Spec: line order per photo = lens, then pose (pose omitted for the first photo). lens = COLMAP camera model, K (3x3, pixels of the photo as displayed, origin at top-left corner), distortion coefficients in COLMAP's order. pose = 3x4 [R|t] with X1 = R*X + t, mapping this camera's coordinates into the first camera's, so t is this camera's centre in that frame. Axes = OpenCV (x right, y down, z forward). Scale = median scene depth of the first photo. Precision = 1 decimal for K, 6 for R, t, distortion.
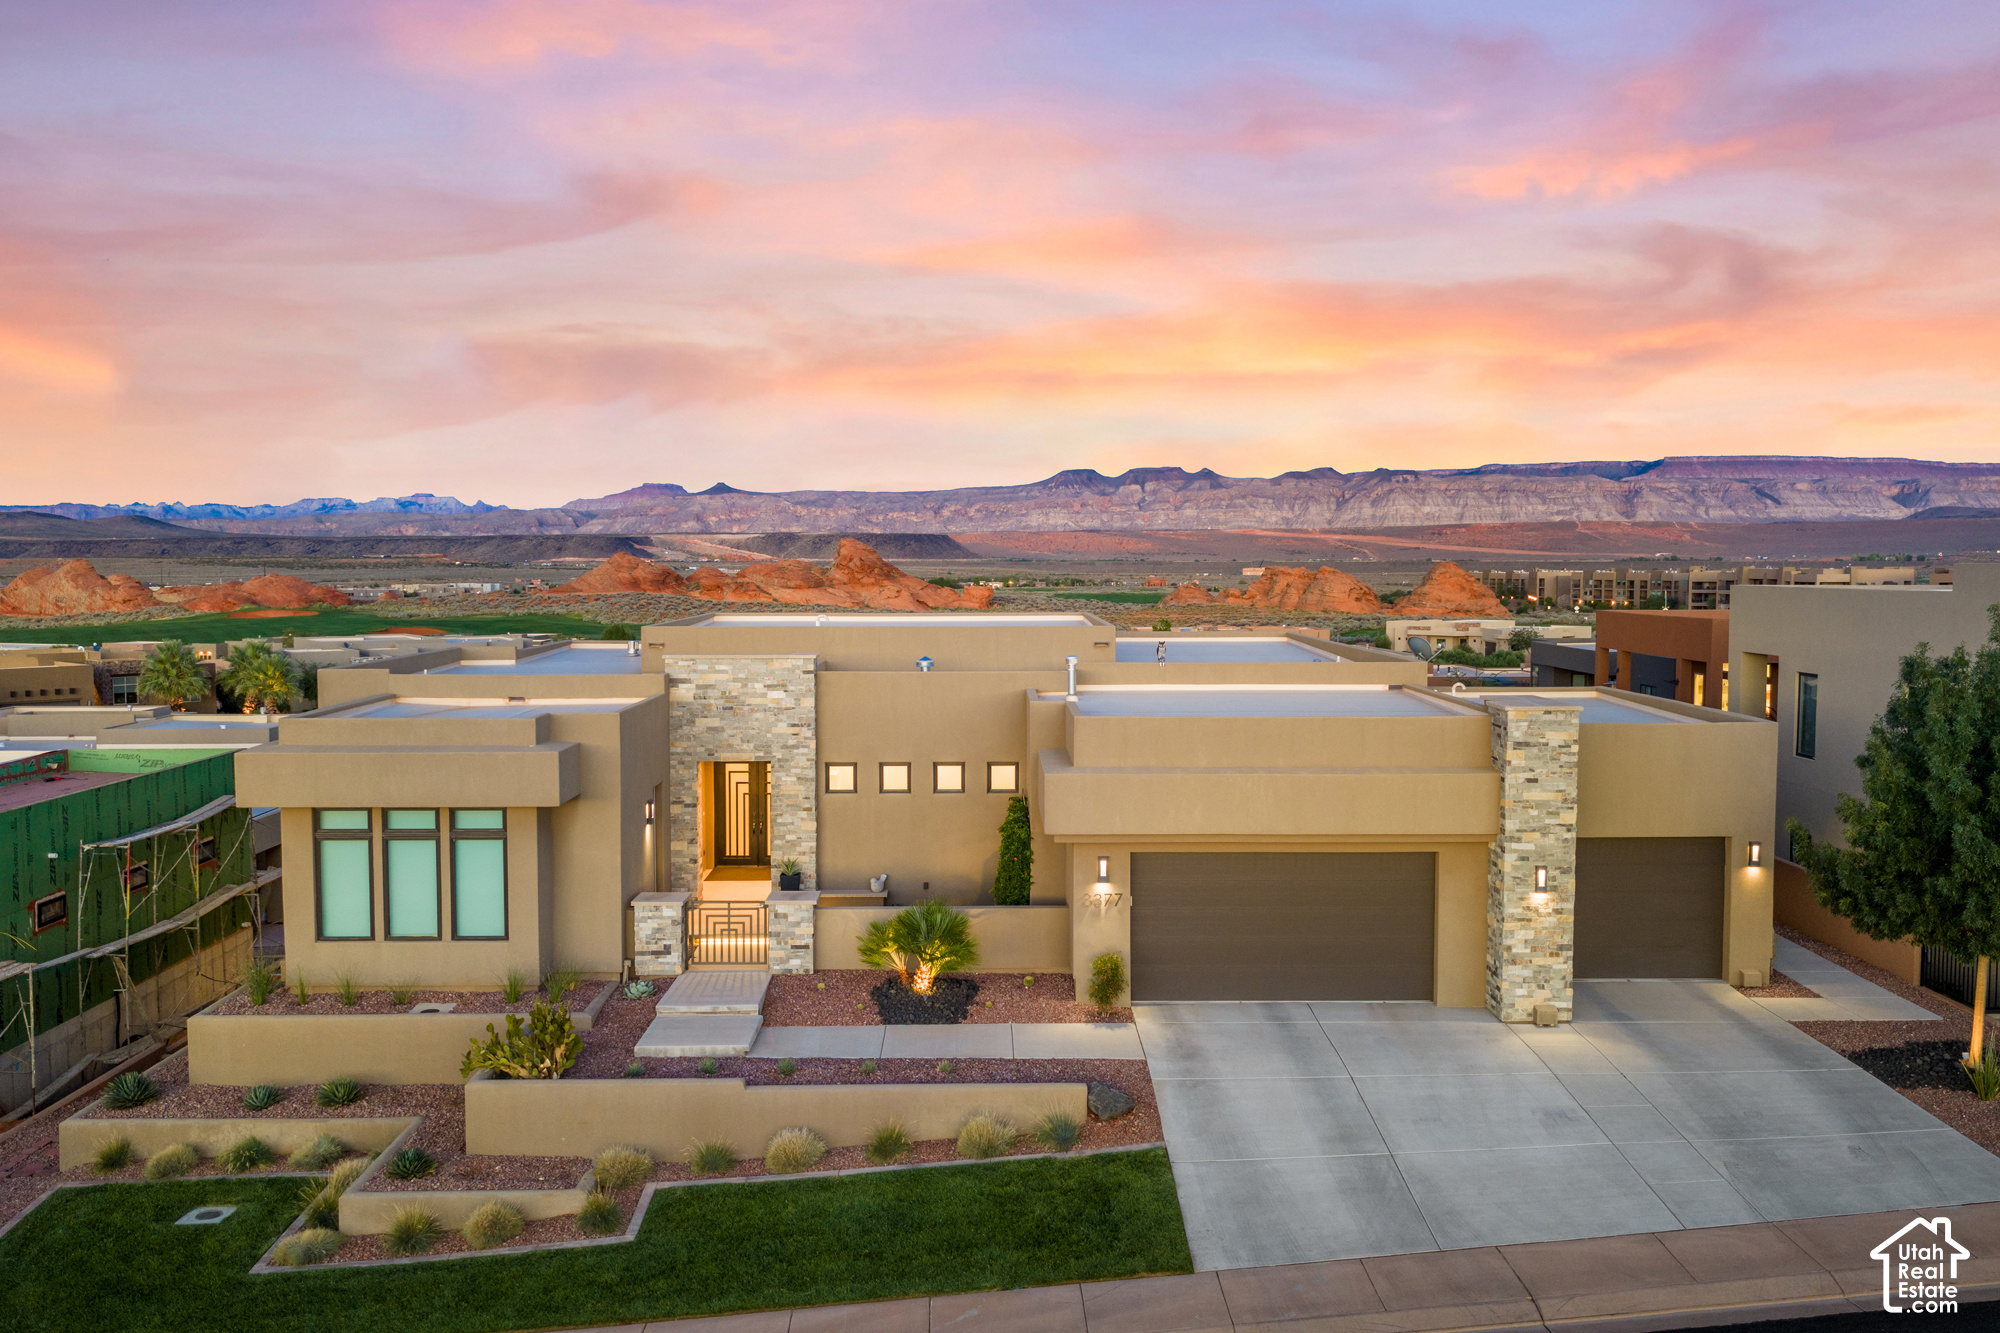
lens RADIAL K [[1655.5, 0, 1010.2], [0, 1655.5, 660.0], [0, 0, 1]] dist [0.027487, -0.068628]
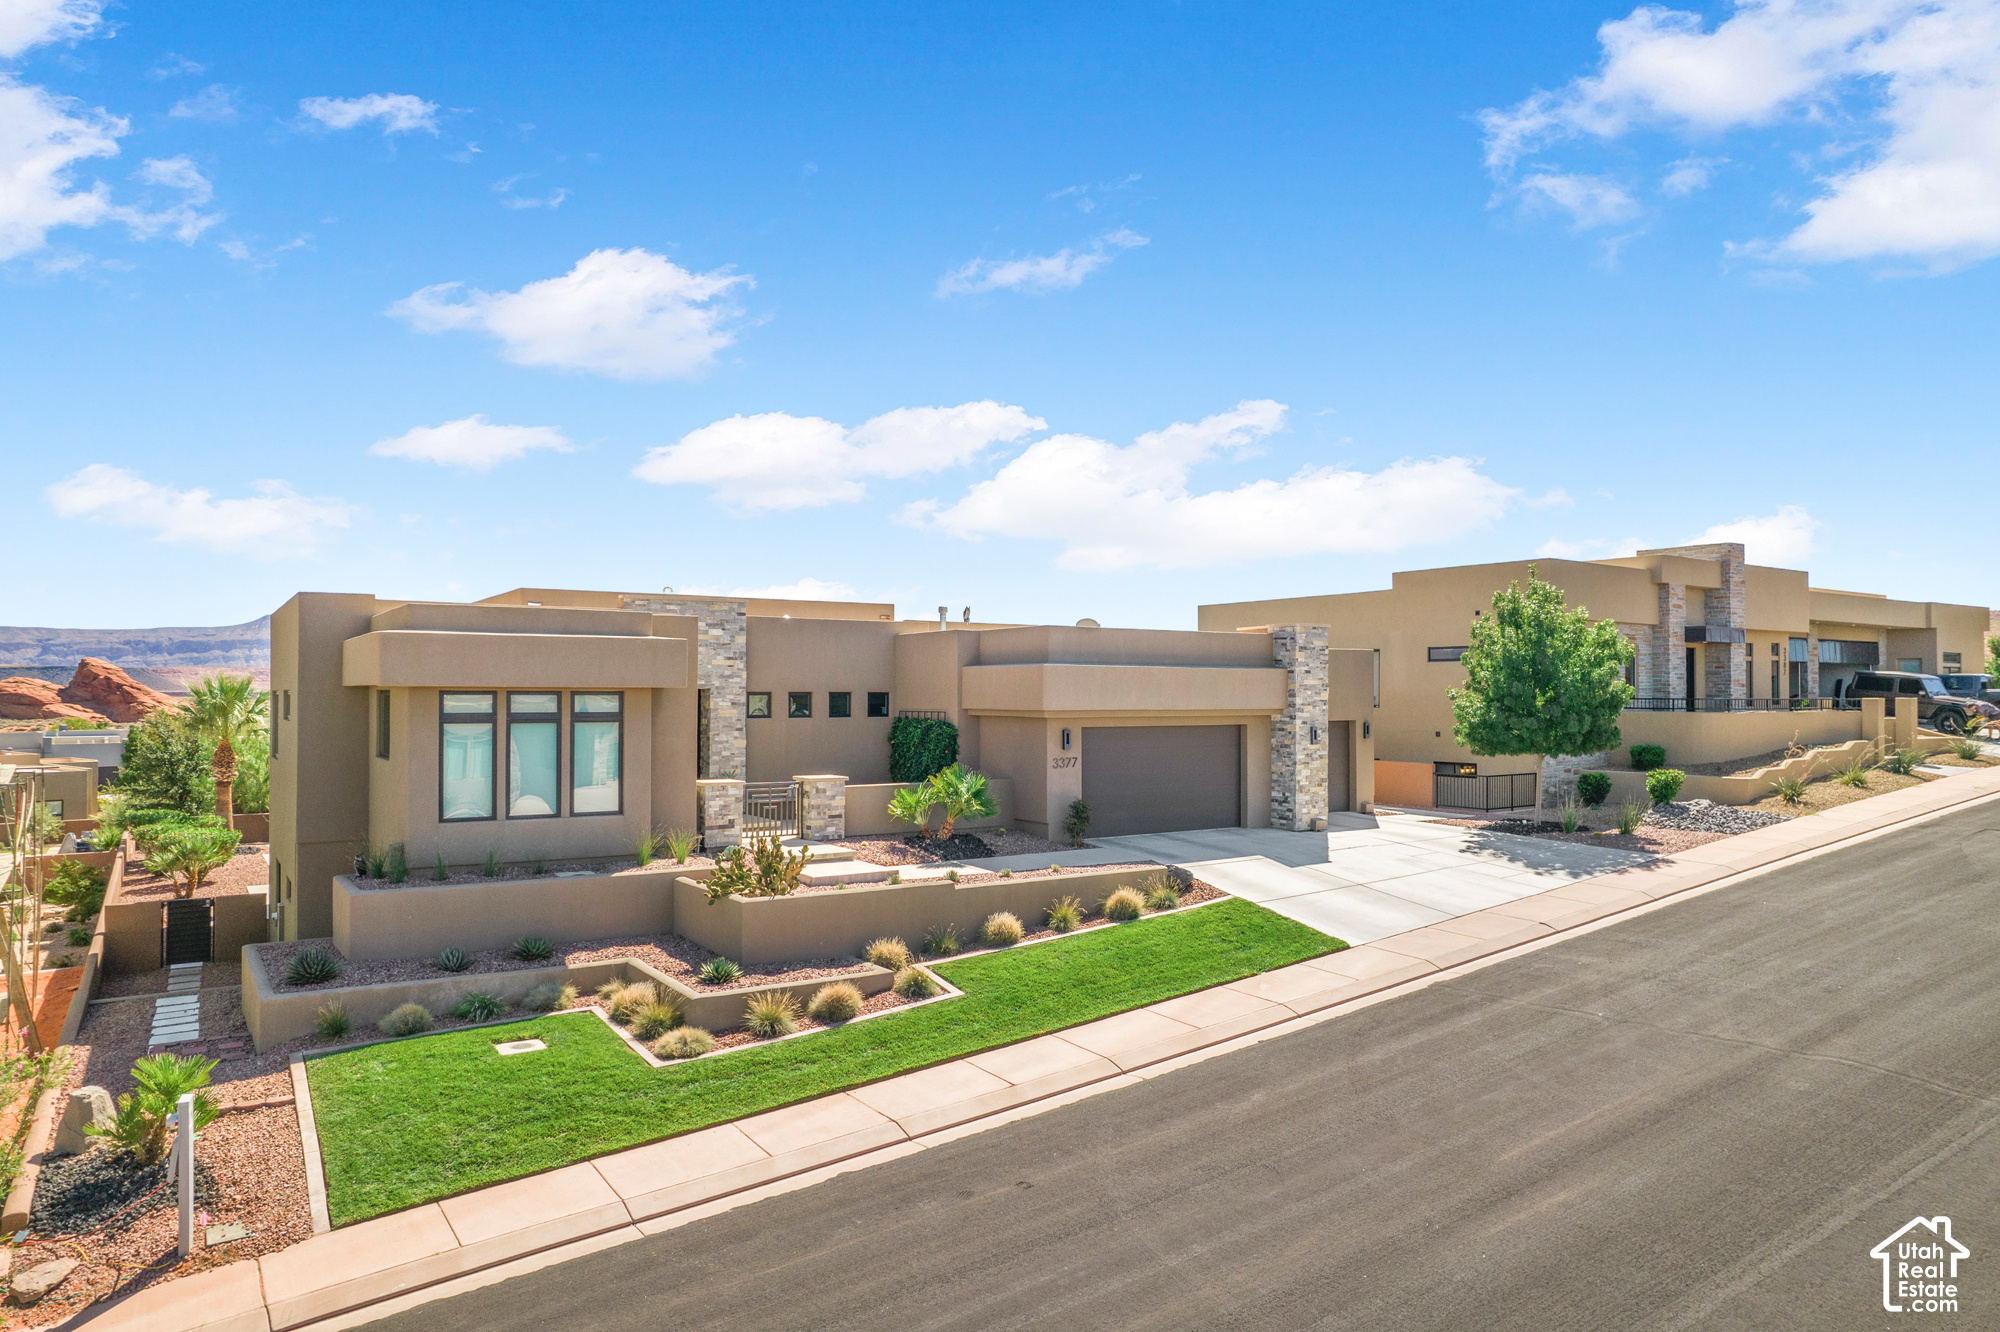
lens RADIAL K [[1275.9, 0, 1009.0], [0, 1275.9, 669.7], [0, 0, 1]] dist [-0.059877, 0.048055]
pose [[0.842451, 0.011933, 0.538641, -0.542037], [0.030592, 0.997082, -0.069937, 0.140439], [-0.537904, 0.075396, 0.839628, 0.147370]]
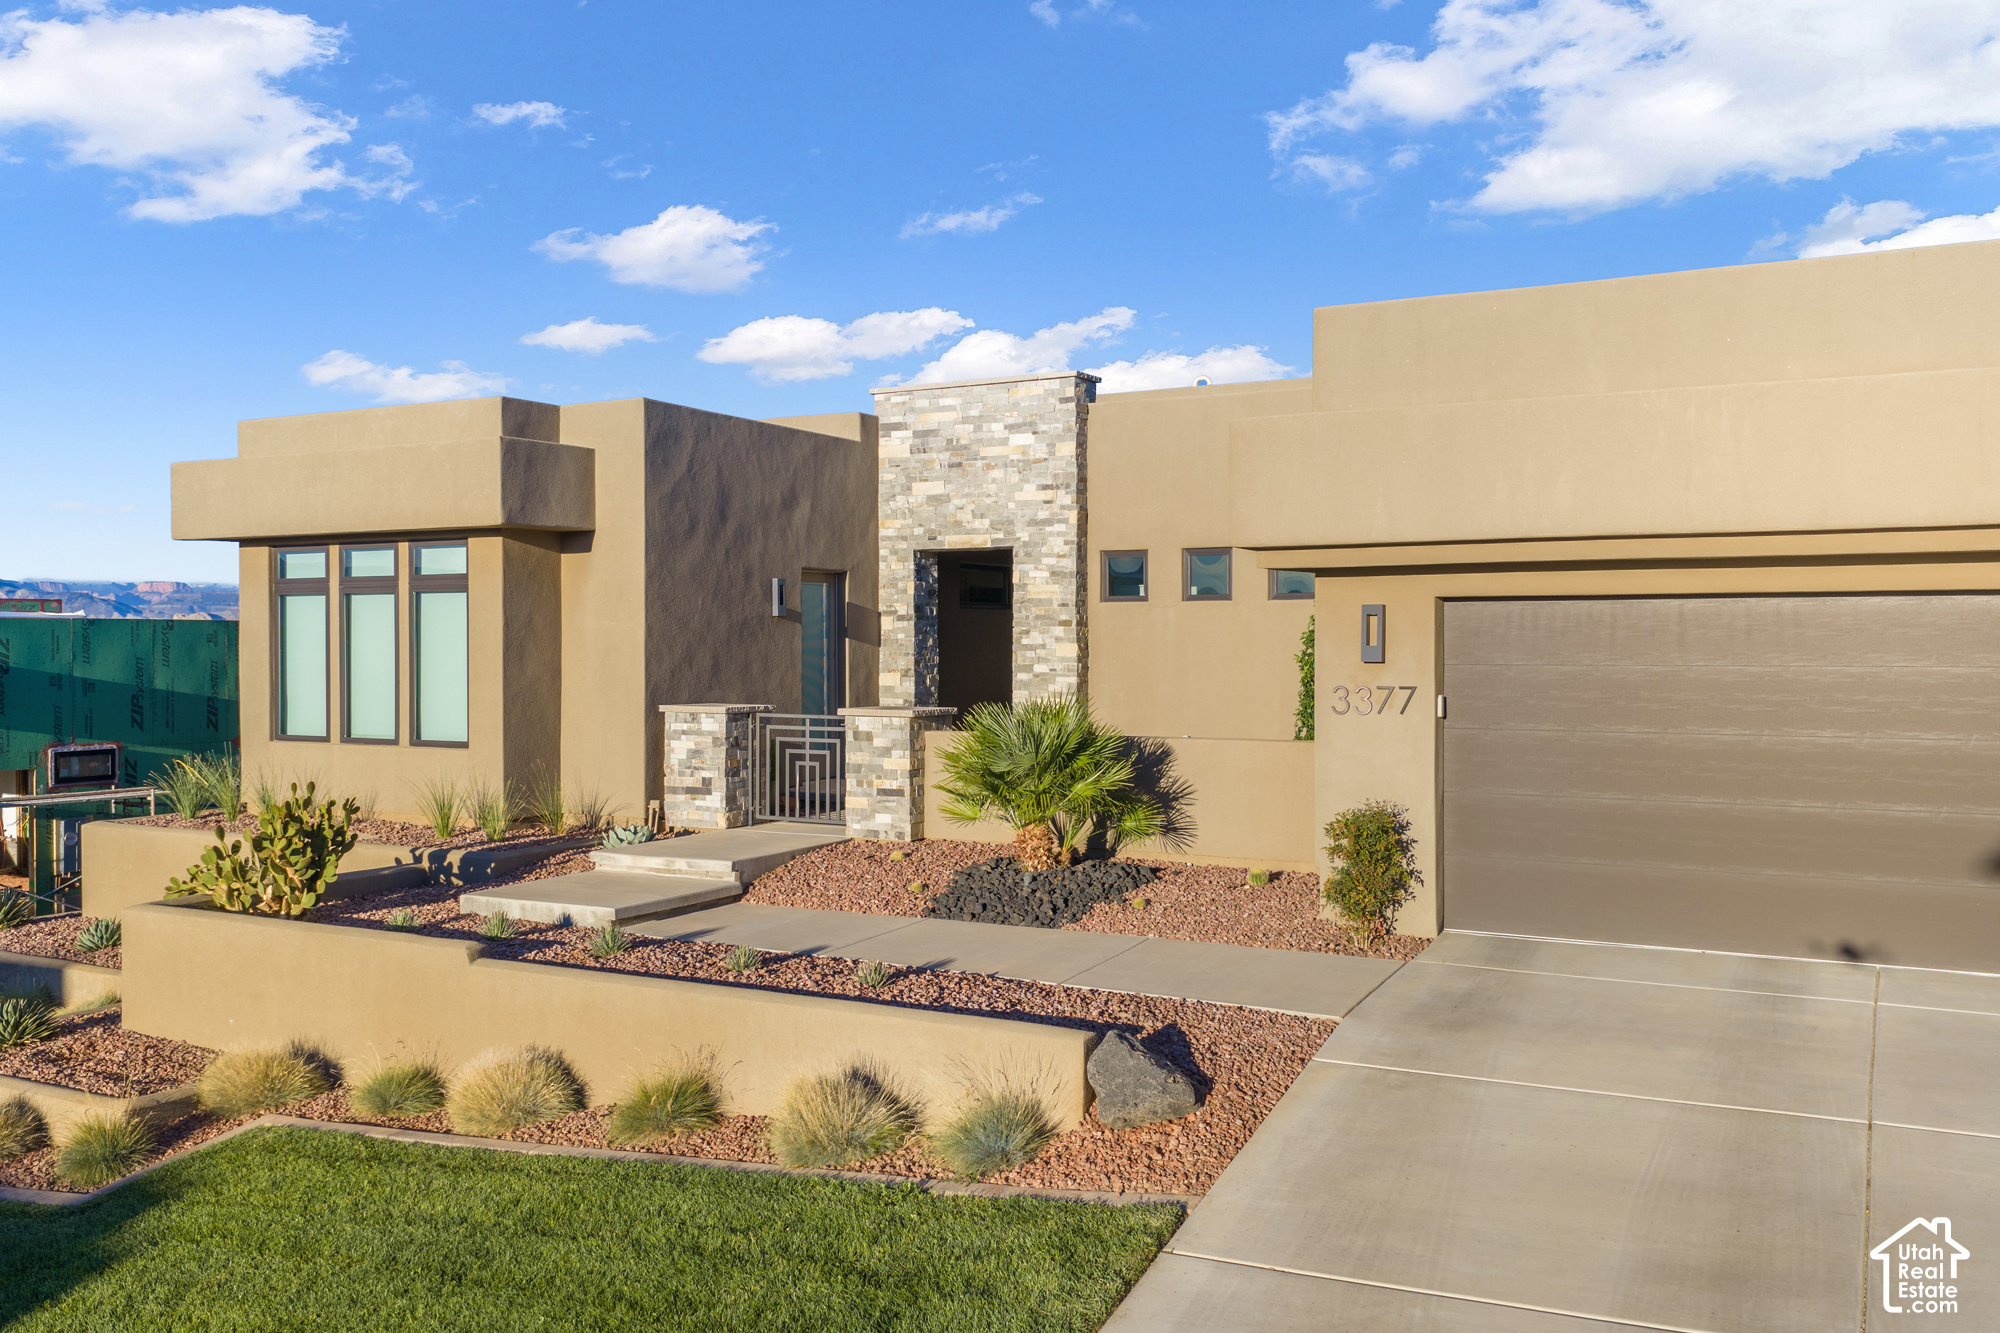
lens RADIAL K [[1655.5, 0, 1010.2], [0, 1655.5, 660.0], [0, 0, 1]] dist [0.027487, -0.068628]
pose [[0.870721, 0.004428, -0.491758, 0.196346], [-0.028700, 0.998713, -0.041824, 0.156083], [0.490940, 0.050531, 0.869727, 0.542010]]
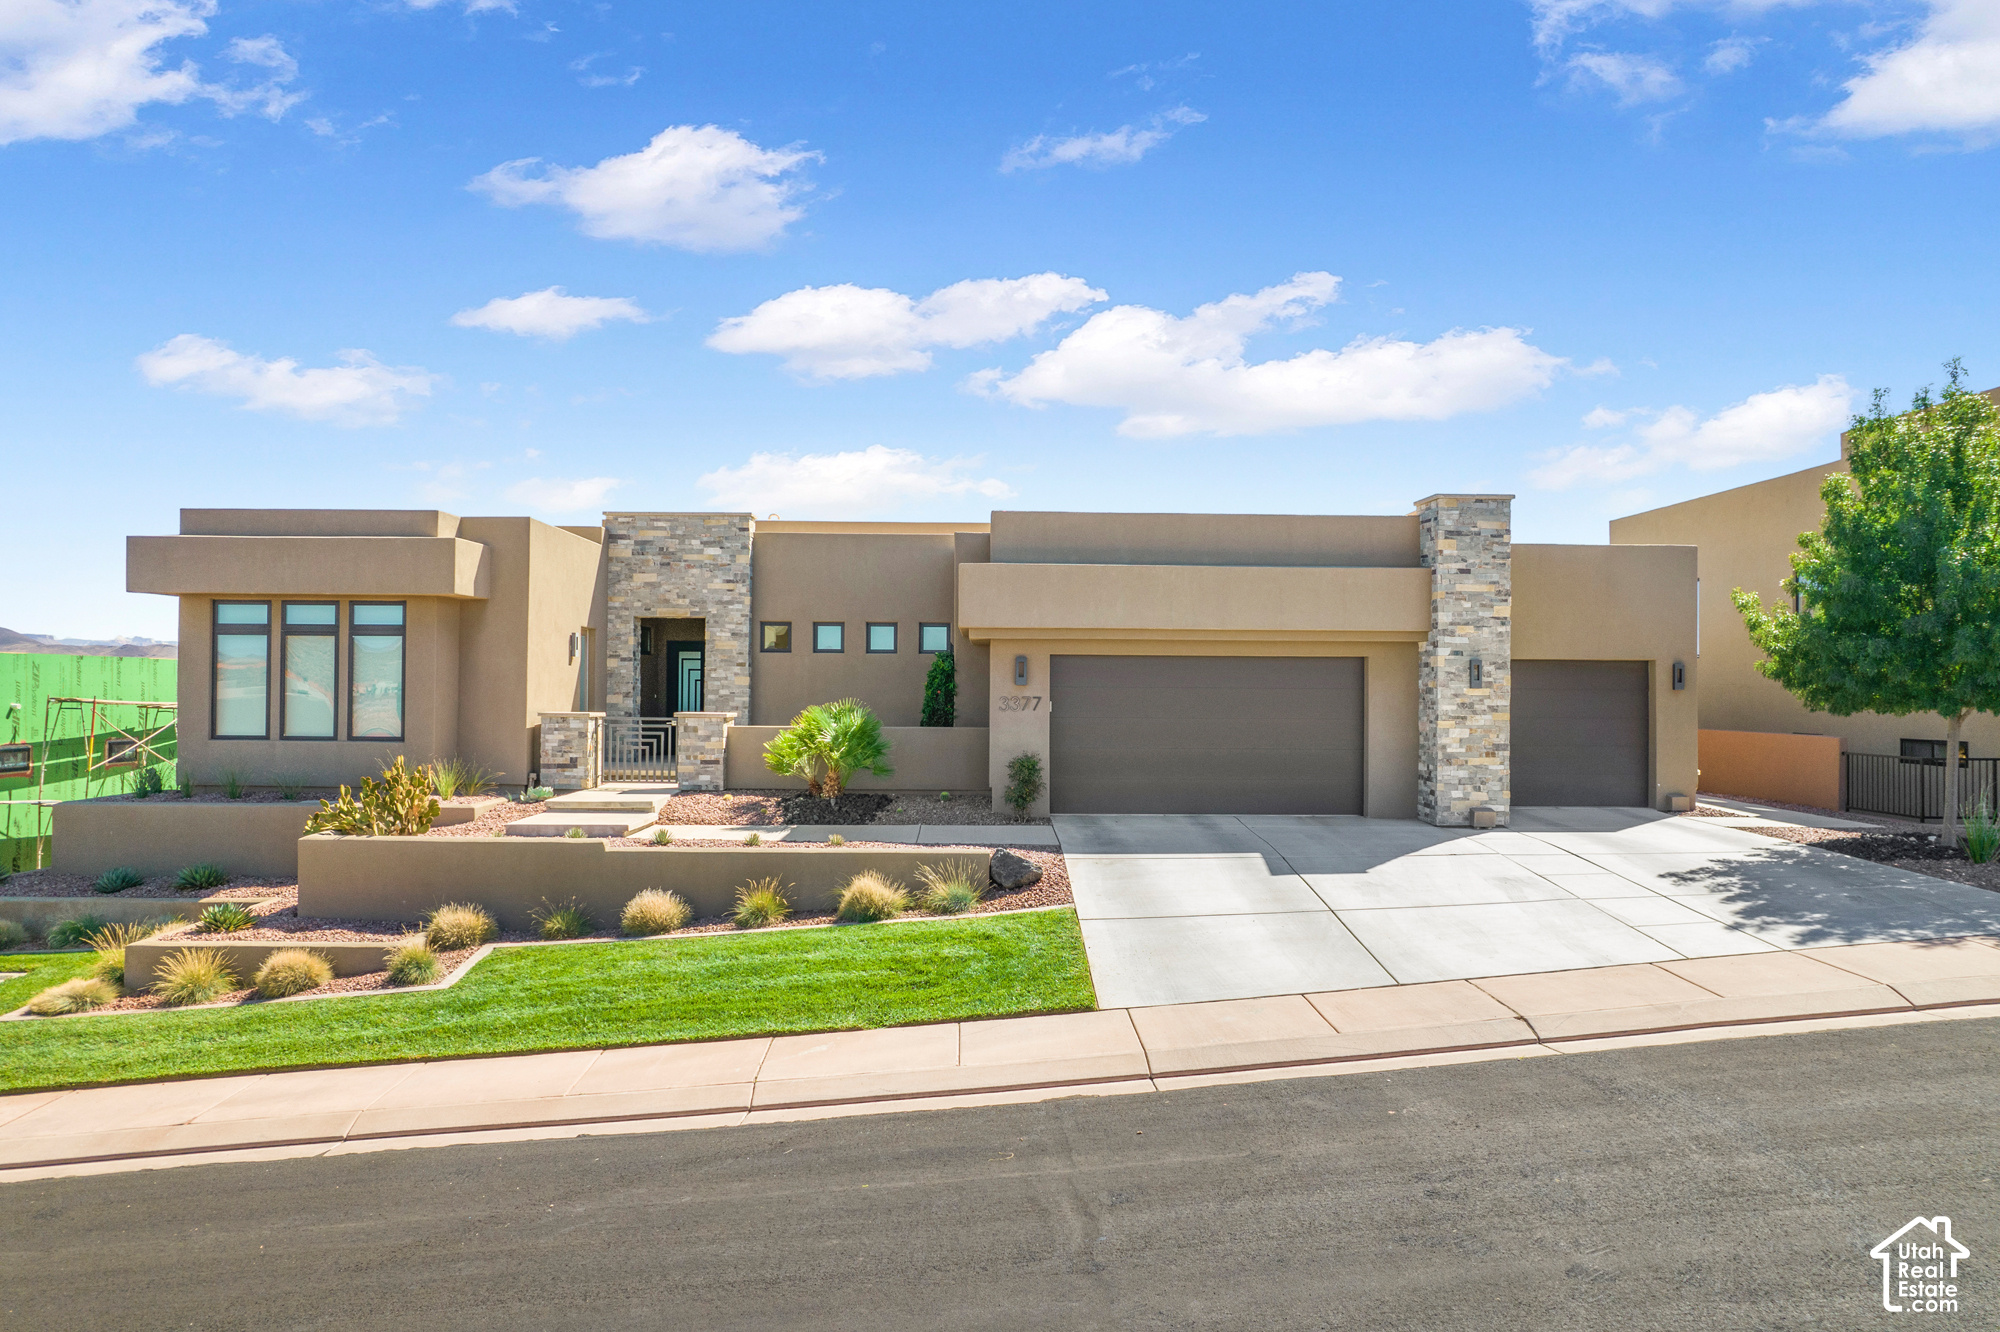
lens RADIAL K [[1275.9, 0, 1009.0], [0, 1275.9, 669.7], [0, 0, 1]] dist [-0.059877, 0.048055]
pose [[0.999948, 0.007757, 0.006582, 0.044252], [-0.007238, 0.997124, -0.075437, 0.180818], [-0.007149, 0.075386, 0.997129, 0.264041]]
